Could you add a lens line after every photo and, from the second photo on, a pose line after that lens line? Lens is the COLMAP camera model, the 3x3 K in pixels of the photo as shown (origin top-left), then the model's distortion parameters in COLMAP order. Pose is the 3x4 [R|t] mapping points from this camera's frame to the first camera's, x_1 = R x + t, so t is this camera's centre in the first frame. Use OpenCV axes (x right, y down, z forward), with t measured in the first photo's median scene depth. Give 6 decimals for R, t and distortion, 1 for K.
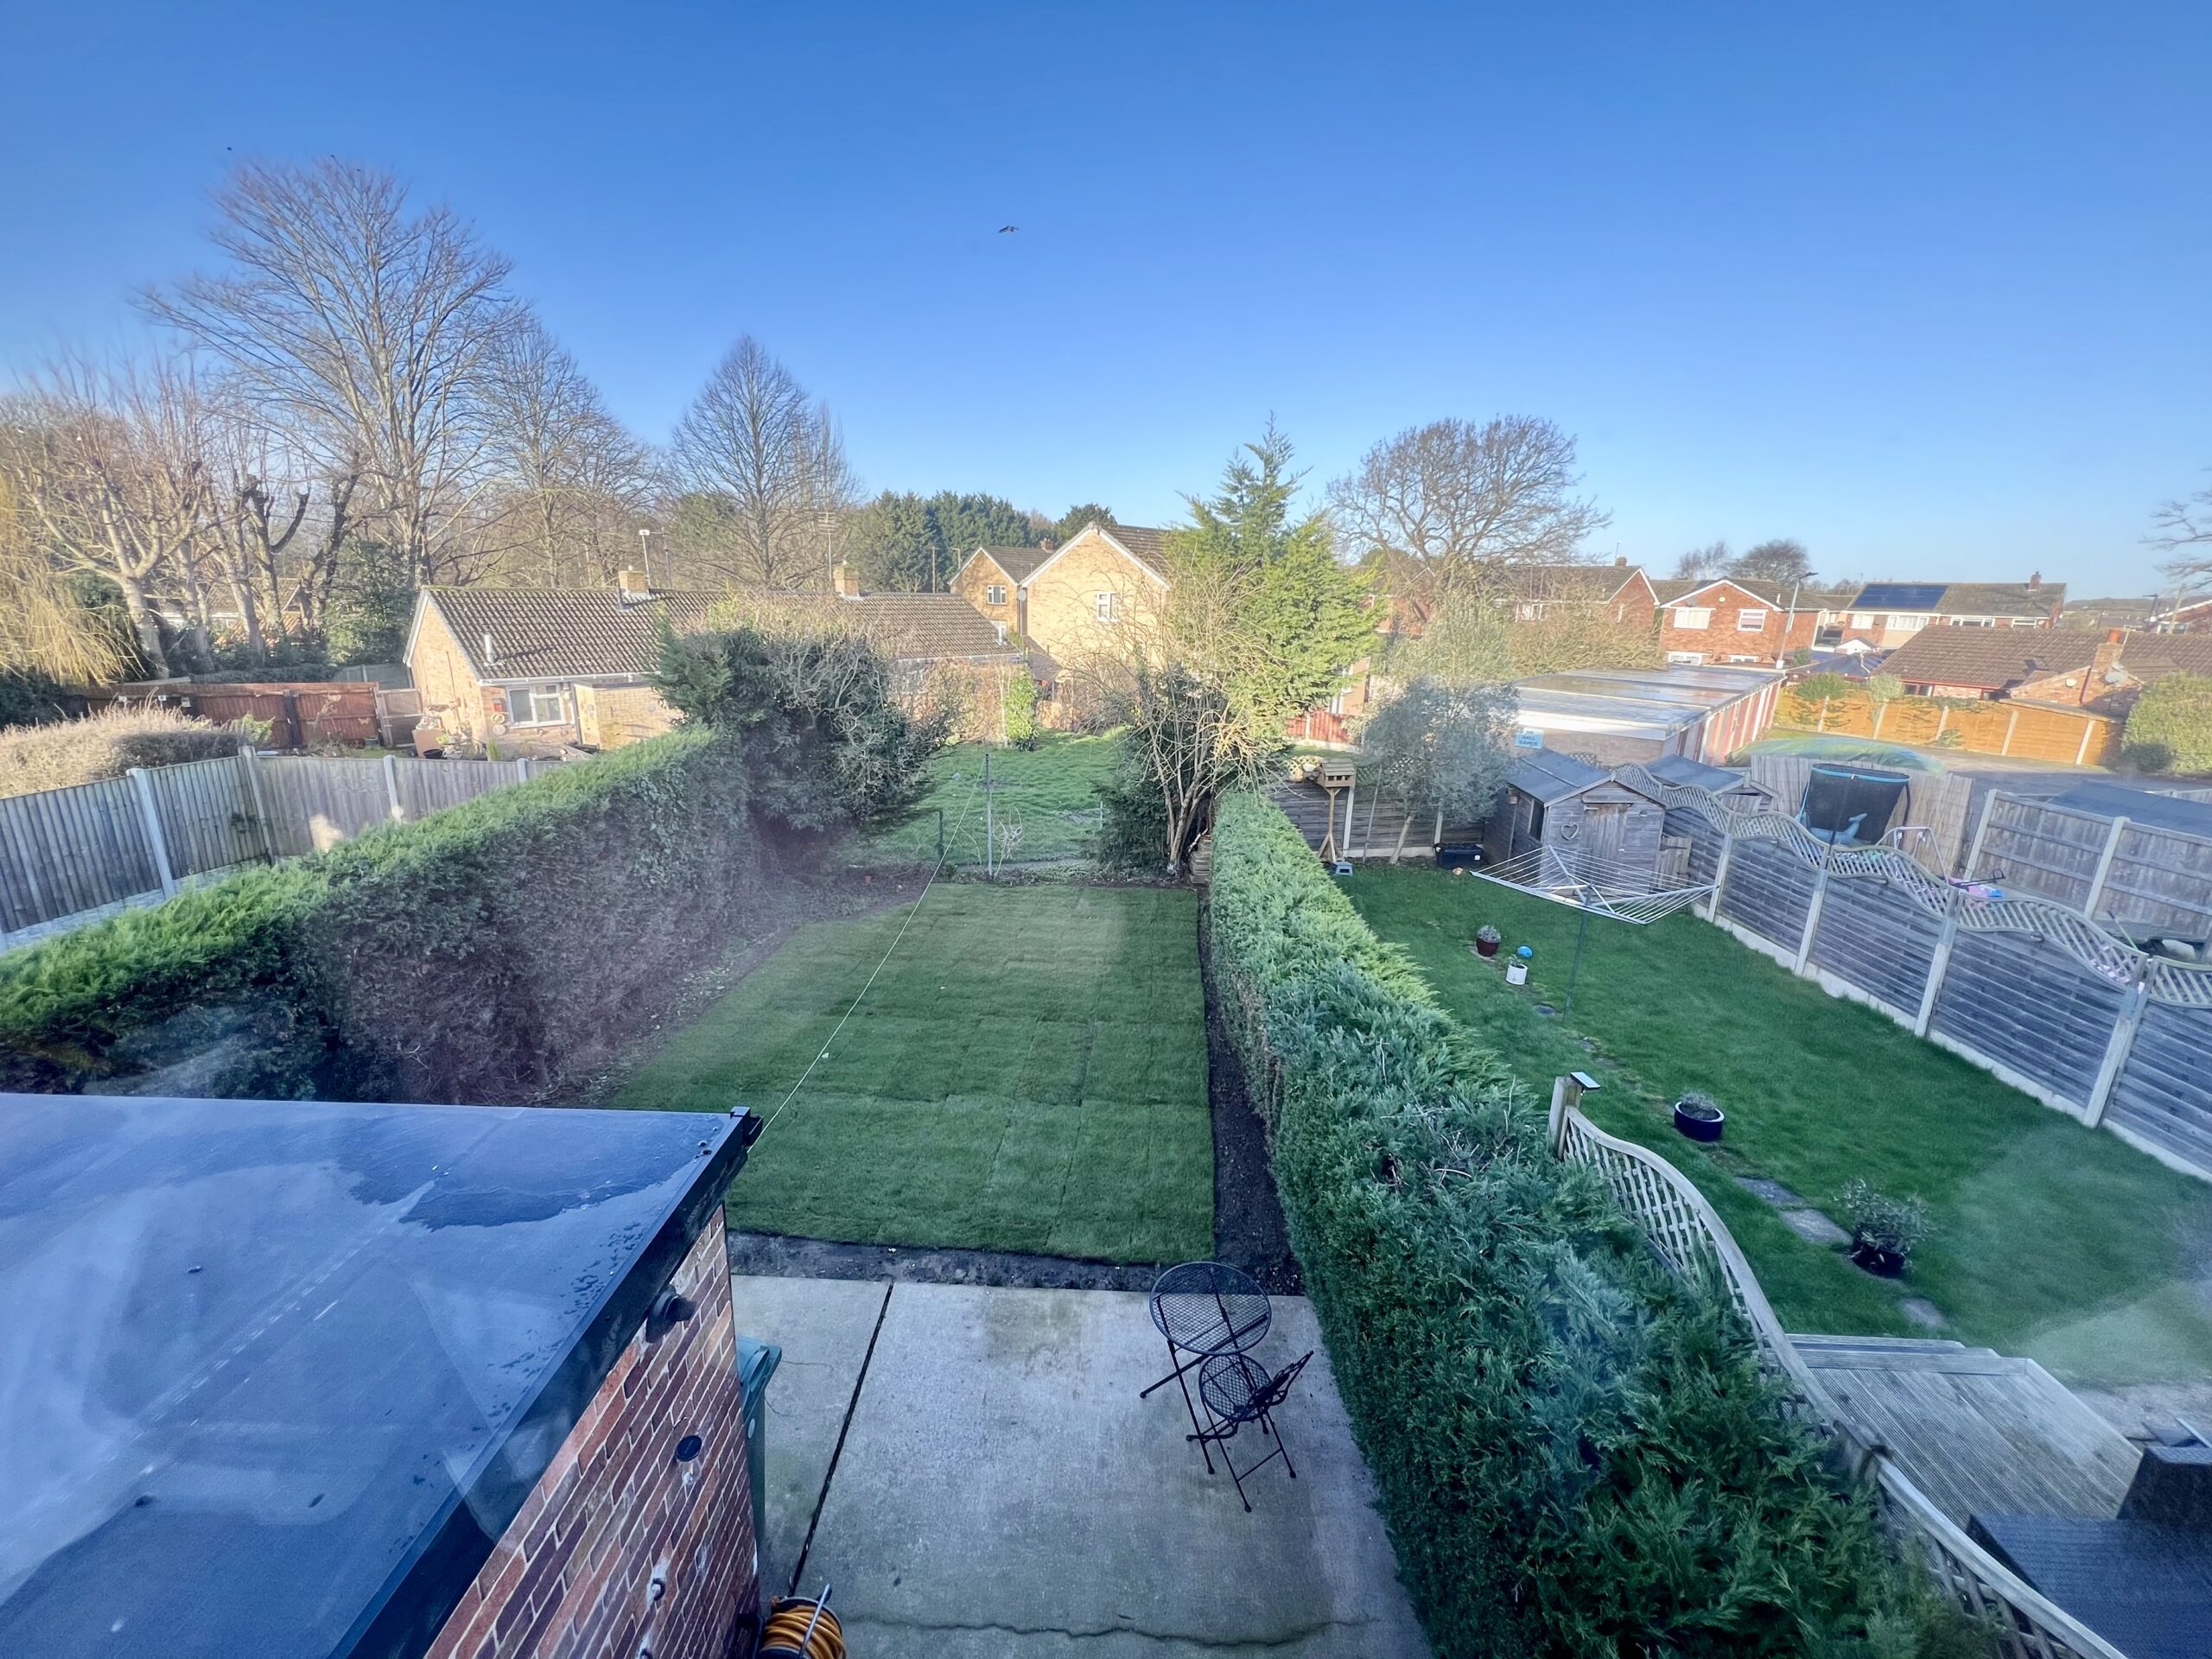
lens RADIAL K [[886.5, 0, 1106.0], [0, 886.5, 829.5], [0, 0, 1]] dist [0.000662, 0.000830]
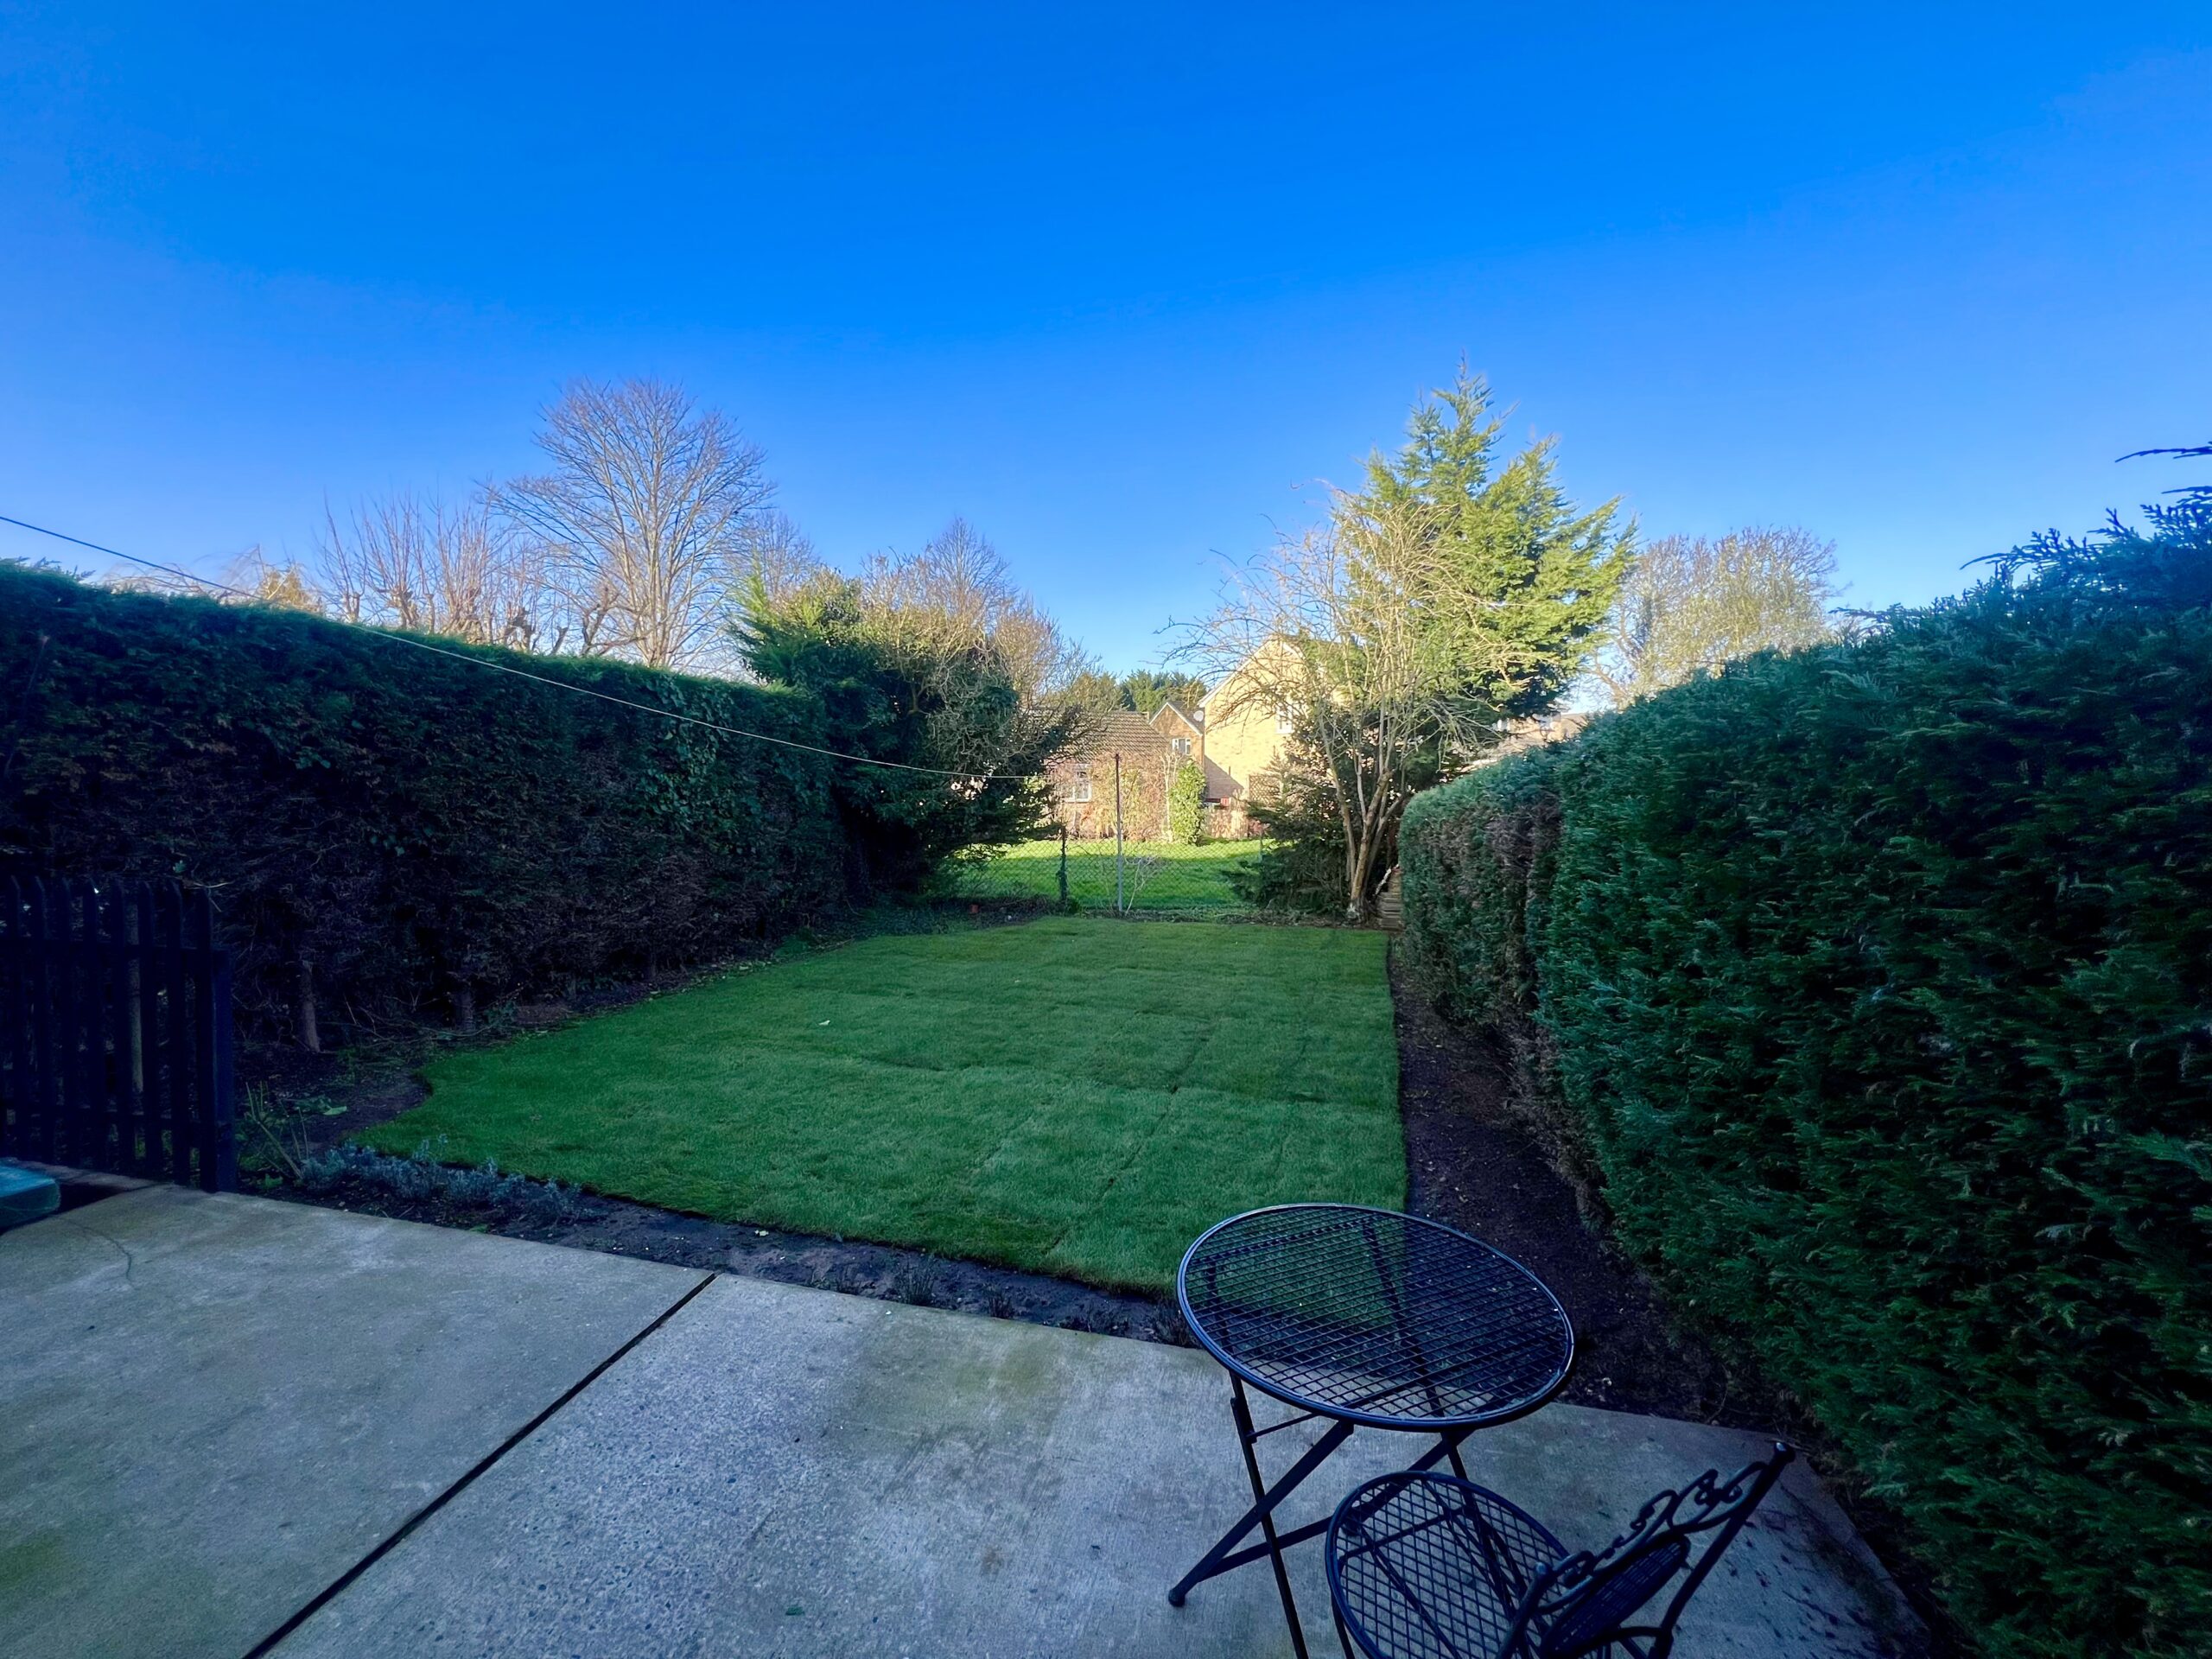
lens RADIAL K [[885.9, 0, 1106.0], [0, 885.9, 829.5], [0, 0, 1]] dist [0.000455, 0.000244]
pose [[0.976641, -0.006459, -0.214778, 0.056770], [-0.038280, 0.978329, -0.203486, 0.262653], [0.211438, 0.206955, 0.955230, 0.380442]]
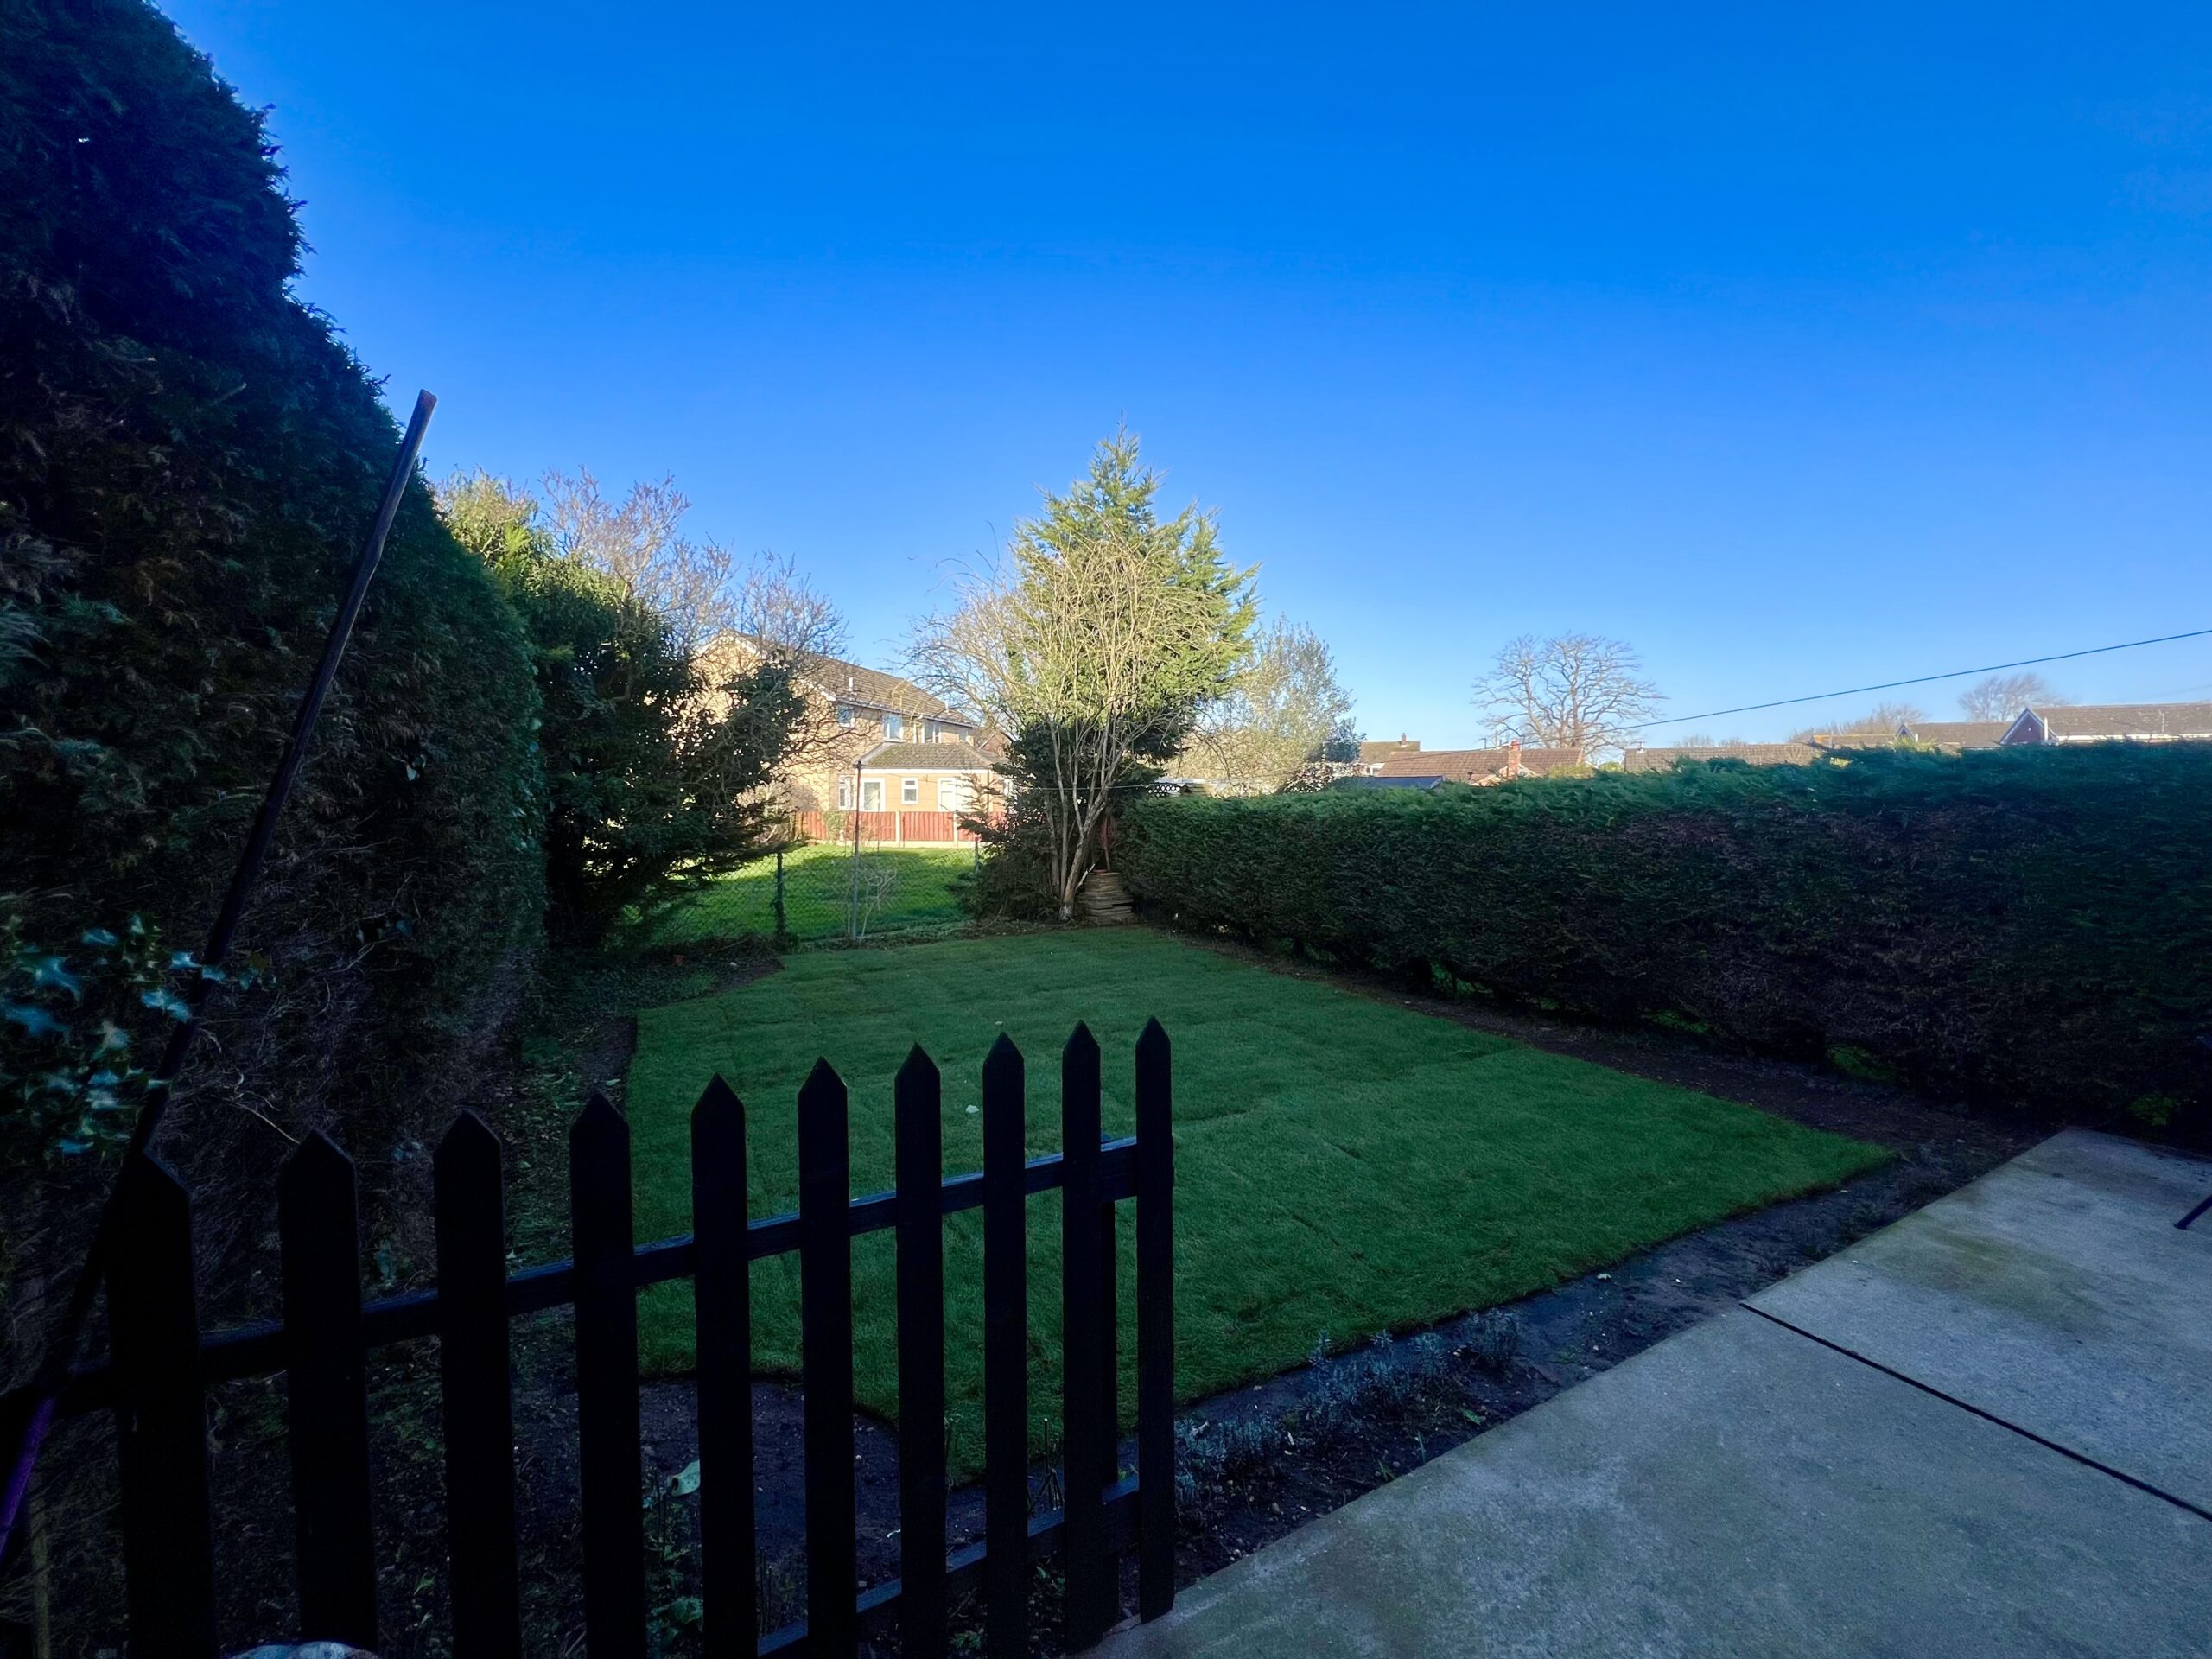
lens RADIAL K [[883.7, 0, 1106.0], [0, 883.7, 829.5], [0, 0, 1]] dist [-0.000497, -0.000346]
pose [[0.866489, -0.047381, 0.496942, -0.554336], [0.150104, 0.974145, -0.168848, 0.210940], [-0.476094, 0.220898, 0.851198, 0.508763]]
